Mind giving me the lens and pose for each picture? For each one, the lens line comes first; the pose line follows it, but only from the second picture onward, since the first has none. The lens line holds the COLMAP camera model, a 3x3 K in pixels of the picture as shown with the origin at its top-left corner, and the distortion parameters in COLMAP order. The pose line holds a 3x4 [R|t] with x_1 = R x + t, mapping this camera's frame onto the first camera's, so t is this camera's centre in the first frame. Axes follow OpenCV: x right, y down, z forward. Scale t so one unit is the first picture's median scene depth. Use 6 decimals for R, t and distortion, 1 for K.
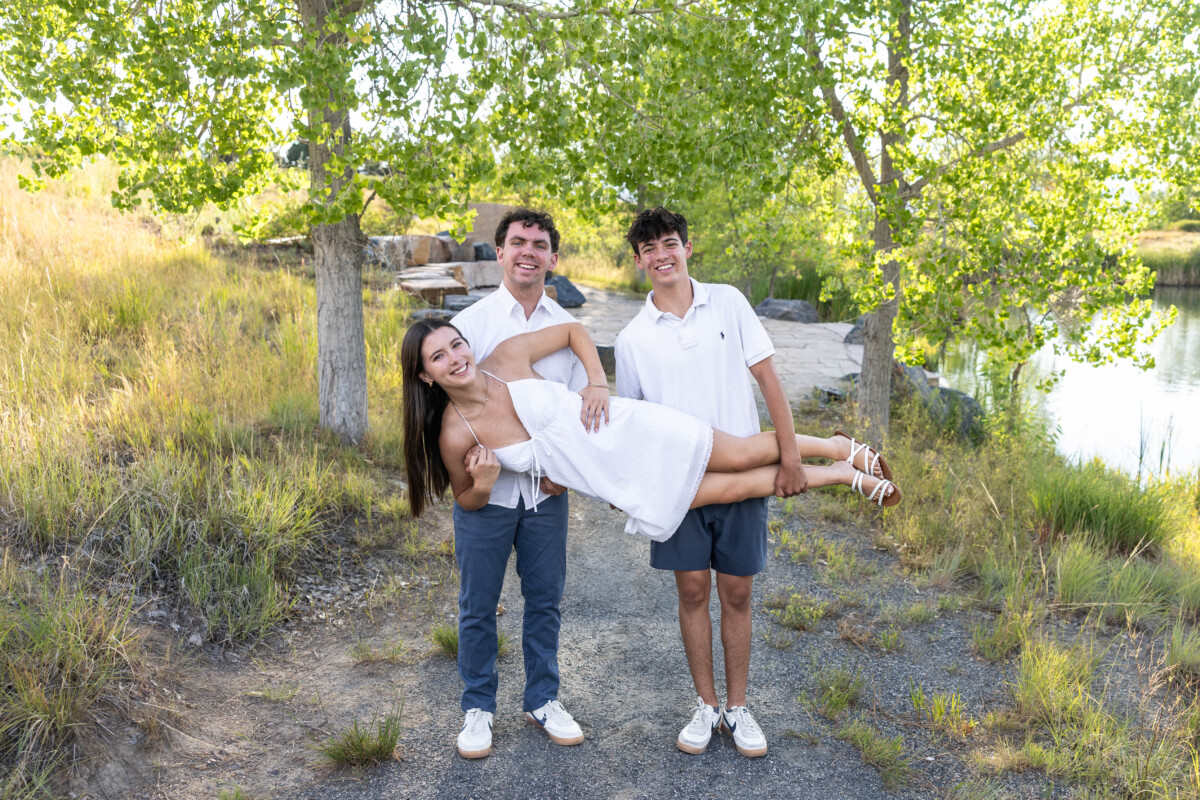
lens RADIAL K [[1054.3, 0, 681.9], [0, 1054.3, 410.7], [0, 0, 1]] dist [0.010233, 0.002958]
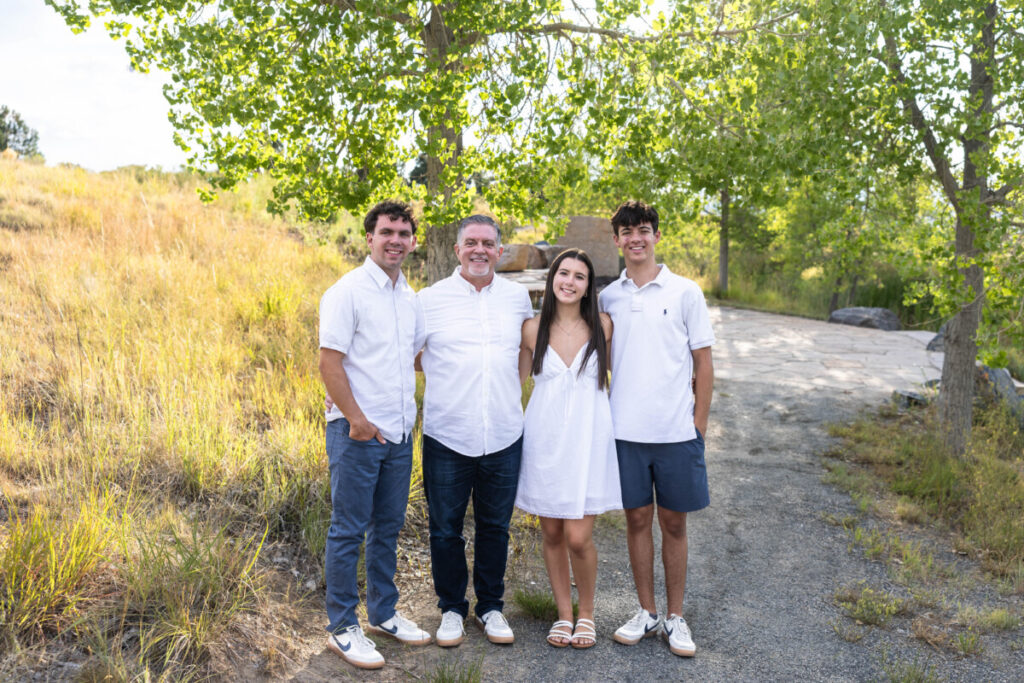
lens RADIAL K [[996.2, 0, 549.6], [0, 996.2, 325.8], [0, 0, 1]] dist [0.021608, 0.000000]
pose [[0.977761, 0.018592, -0.208895, 0.005247], [-0.036301, 0.996031, -0.081263, 0.011112], [0.206555, 0.087039, 0.974556, -0.009047]]
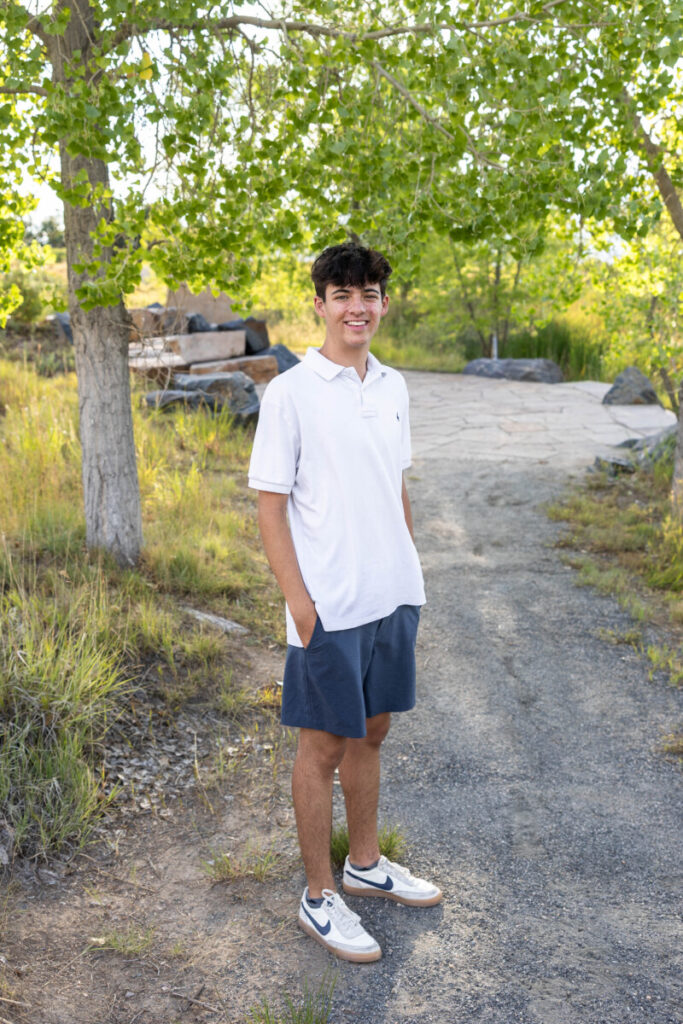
lens RADIAL K [[1111.3, 0, 369.2], [0, 1111.3, 488.0], [0, 0, 1]] dist [-0.005824, 0.000000]
pose [[0.998642, -0.045476, -0.025410, -0.101391], [0.045655, 0.998936, 0.006490, -0.027599], [0.025088, -0.007641, 0.999656, 0.128688]]
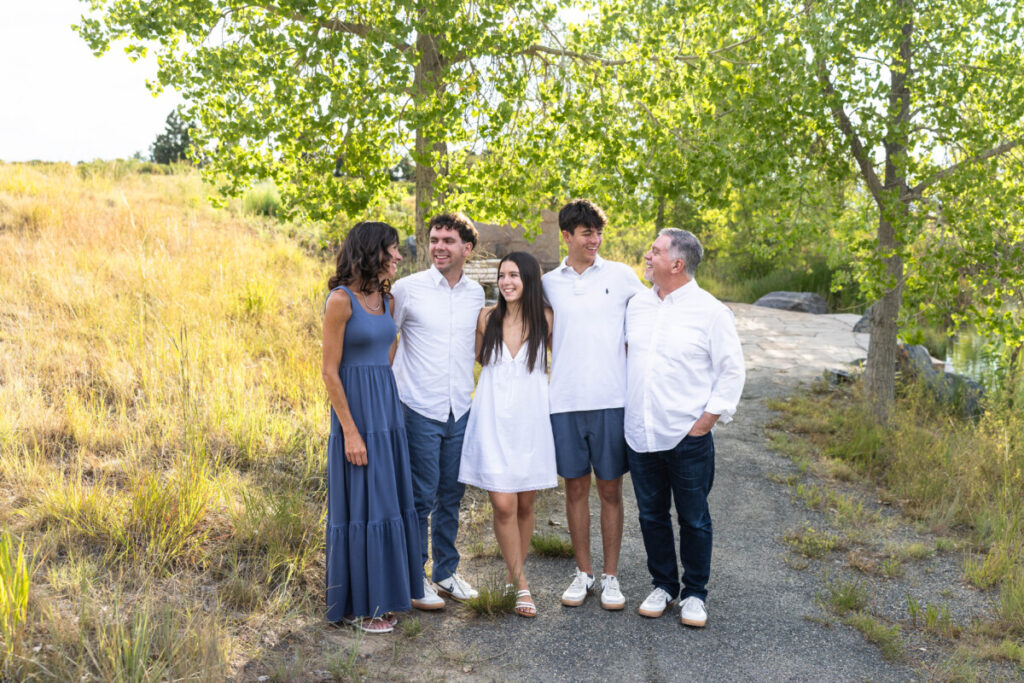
lens RADIAL K [[990.9, 0, 560.1], [0, 990.9, 340.3], [0, 0, 1]] dist [0.024045, 0.000000]
pose [[0.990858, 0.005425, -0.134801, -0.020191], [-0.013222, 0.998286, -0.057011, 0.022568], [0.134260, 0.058272, 0.989231, -0.149078]]
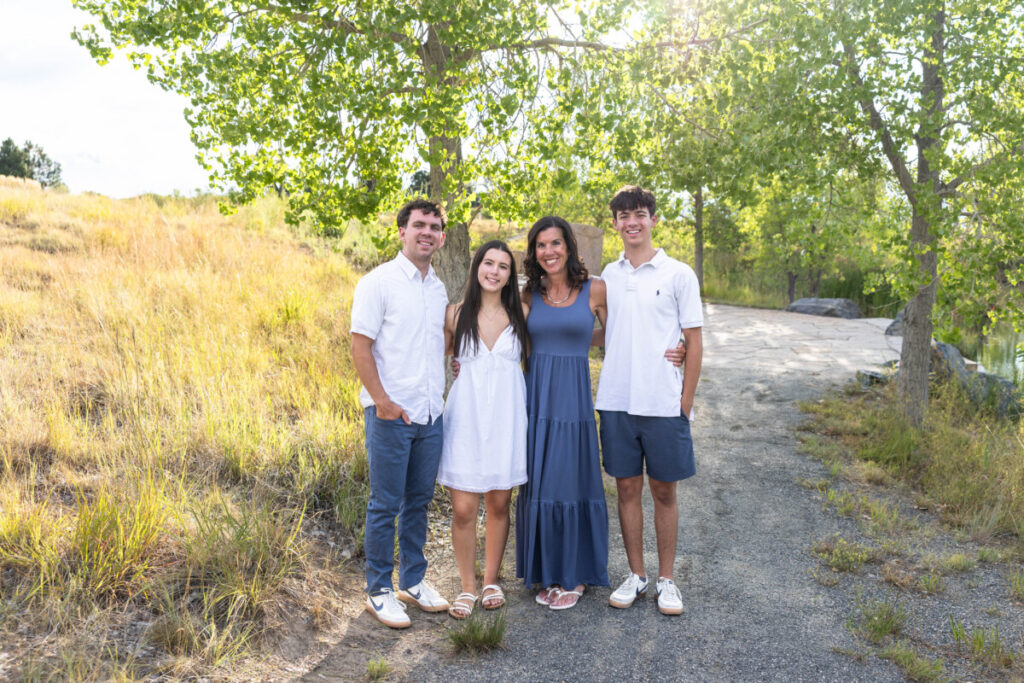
lens RADIAL K [[912.8, 0, 552.4], [0, 912.8, 373.3], [0, 0, 1]] dist [-0.009871, 0.018896]
pose [[0.980446, -0.006359, -0.196683, -0.001797], [0.000226, 0.999514, -0.031187, 0.021937], [0.196786, 0.030533, 0.979971, -0.016659]]
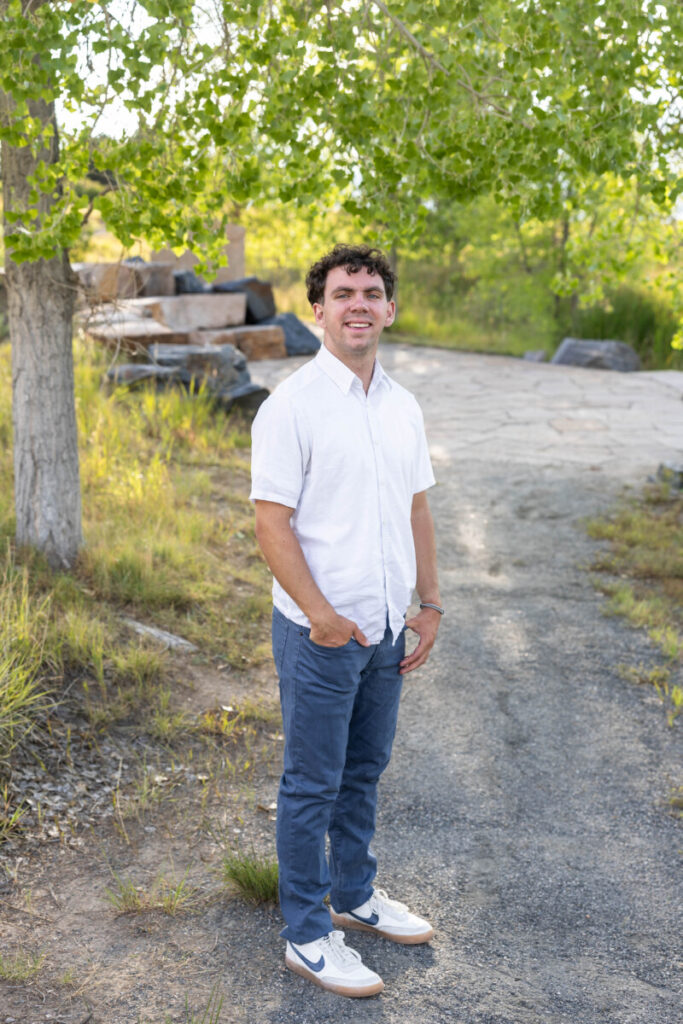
lens RADIAL K [[1400.7, 0, 364.6], [0, 1400.7, 496.1], [0, 0, 1]] dist [0.003898, 0.000000]
pose [[0.998568, -0.010149, -0.052520, -0.061730], [0.010467, 0.999928, 0.005789, -0.020676], [0.052458, -0.006331, 0.998603, 0.068178]]
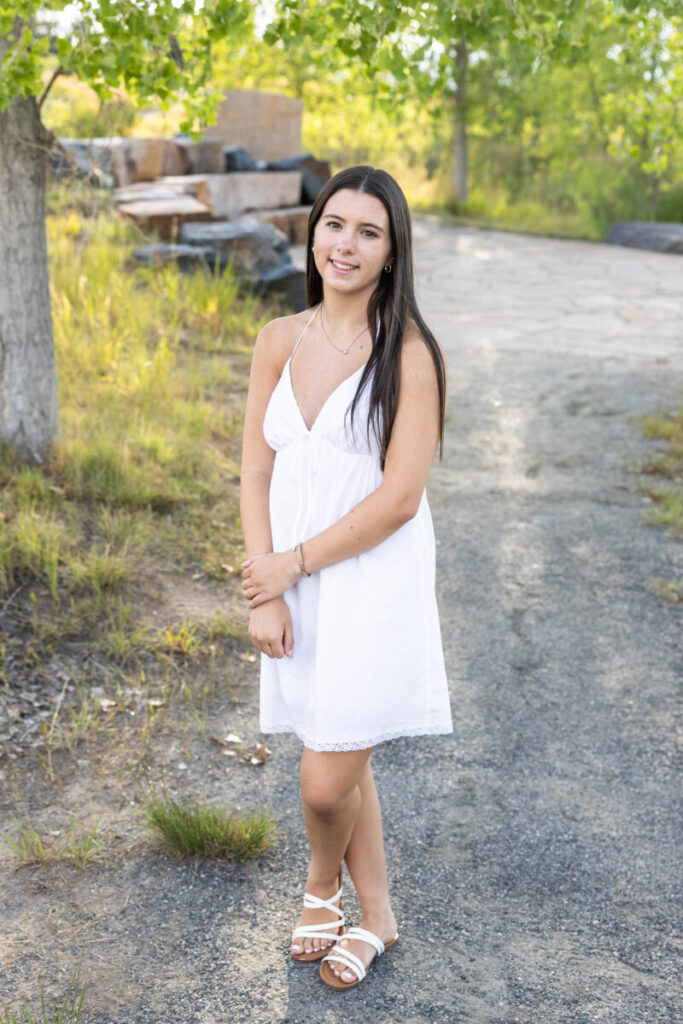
lens RADIAL K [[1462.9, 0, 354.6], [0, 1462.9, 491.6], [0, 0, 1]] dist [-0.001053, 0.000000]
pose [[0.994165, 0.007888, -0.107581, -0.023082], [0.000148, 0.997222, 0.074486, -0.017521], [0.107870, -0.074067, 0.991402, 0.143193]]
